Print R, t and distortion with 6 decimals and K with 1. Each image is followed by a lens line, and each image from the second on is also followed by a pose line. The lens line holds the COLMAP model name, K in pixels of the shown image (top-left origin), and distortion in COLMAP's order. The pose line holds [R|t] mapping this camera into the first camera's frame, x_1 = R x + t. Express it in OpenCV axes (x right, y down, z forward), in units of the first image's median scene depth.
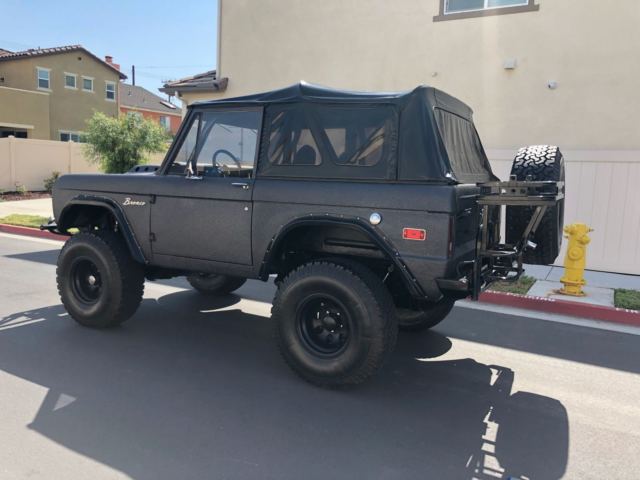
lens RADIAL K [[529.1, 0, 318.0], [0, 529.1, 243.1], [0, 0, 1]] dist [0.022479, -0.017972]
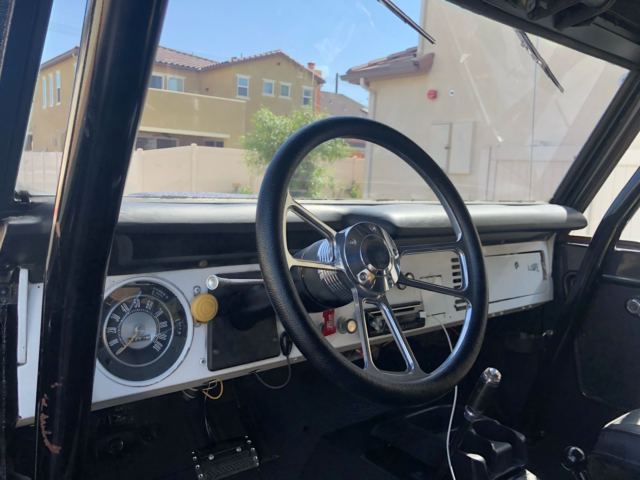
lens RADIAL K [[529.1, 0, 315.1], [0, 529.1, 238.3], [0, 0, 1]] dist [0.022479, -0.017972]
pose [[0.929232, 0.051571, -0.365881, -0.024980], [-0.061358, 0.998001, -0.015163, -0.026069], [0.364368, 0.036540, 0.930538, 0.159693]]
